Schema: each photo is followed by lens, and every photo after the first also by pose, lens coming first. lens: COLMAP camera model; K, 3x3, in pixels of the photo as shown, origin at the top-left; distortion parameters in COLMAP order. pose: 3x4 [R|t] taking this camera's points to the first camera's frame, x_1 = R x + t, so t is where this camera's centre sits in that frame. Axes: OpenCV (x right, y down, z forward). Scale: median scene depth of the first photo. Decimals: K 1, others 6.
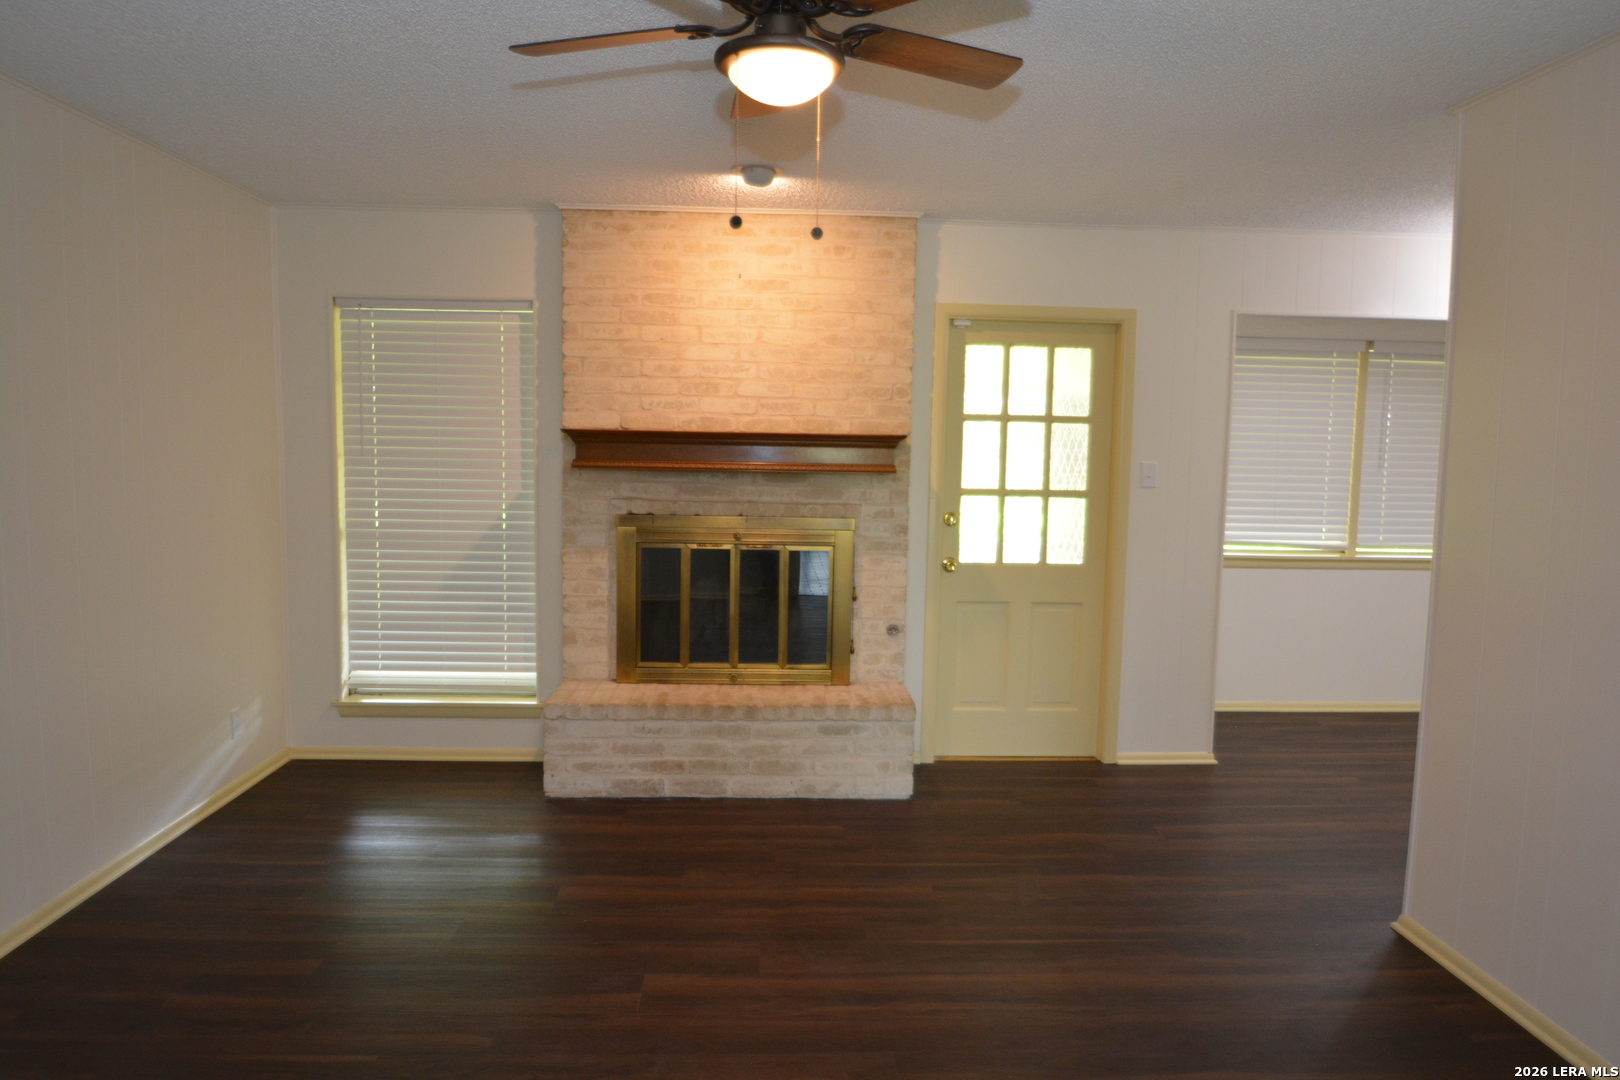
lens RADIAL K [[987.2, 0, 810.0], [0, 987.2, 540.0], [0, 0, 1]] dist [-0.027915, 0.002125]
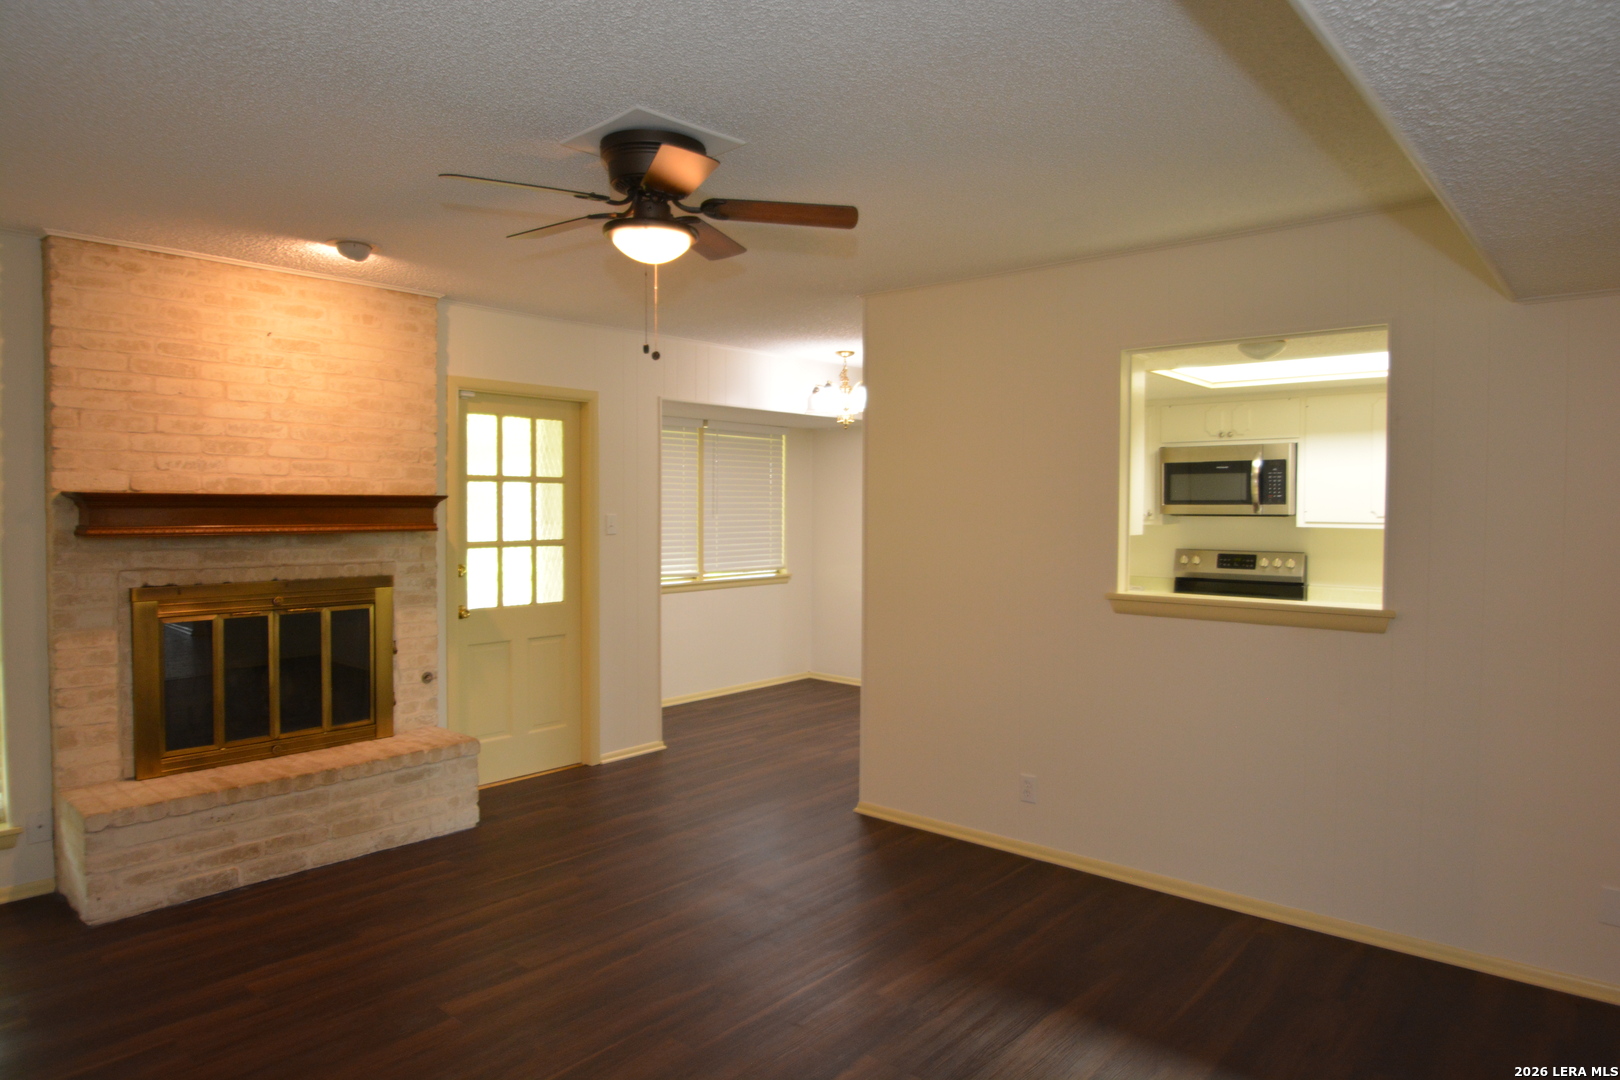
lens RADIAL K [[987.2, 0, 810.0], [0, 987.2, 540.0], [0, 0, 1]] dist [-0.027915, 0.002125]
pose [[0.687550, -0.041498, 0.724951, -0.405635], [0.074391, 0.997138, -0.013475, -0.011997], [-0.722317, 0.063194, 0.688669, -0.038367]]
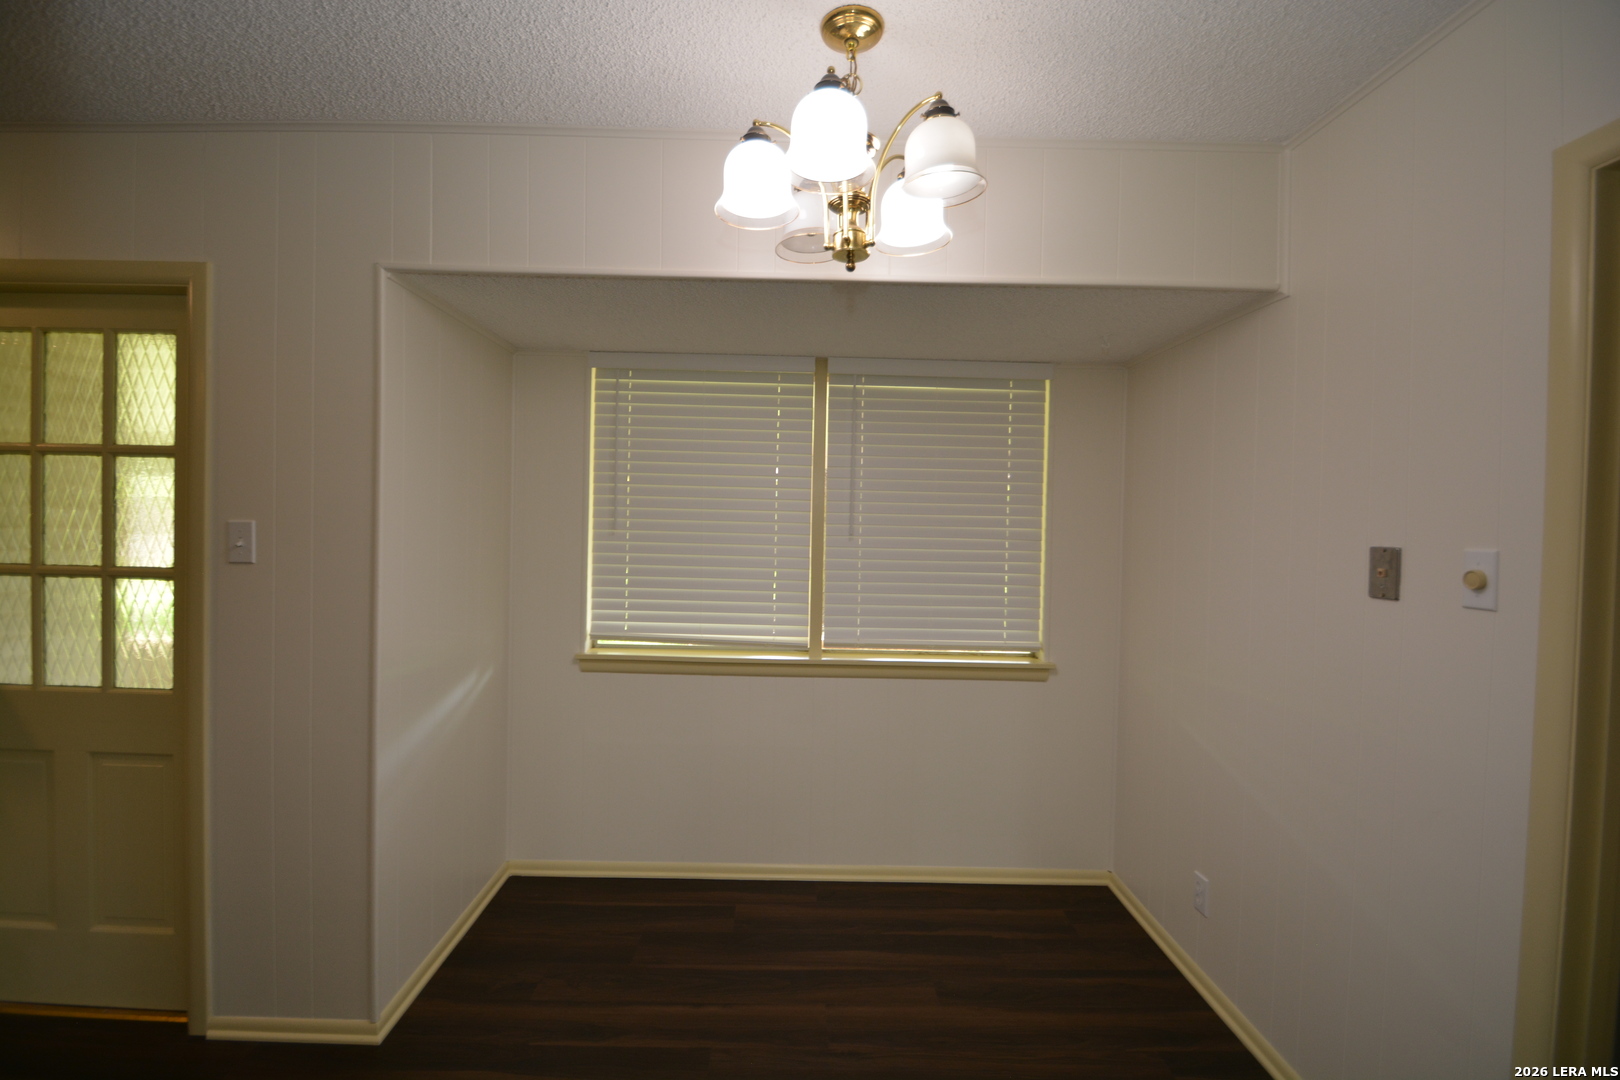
lens RADIAL K [[708.2, 0, 800.7], [0, 708.2, 539.4], [0, 0, 1]] dist [-0.011739, -0.000147]
pose [[0.999258, 0.003947, -0.038315, 0.733561], [-0.006784, 0.997221, -0.074186, -0.040961], [0.037916, 0.074391, 0.996508, 0.625554]]
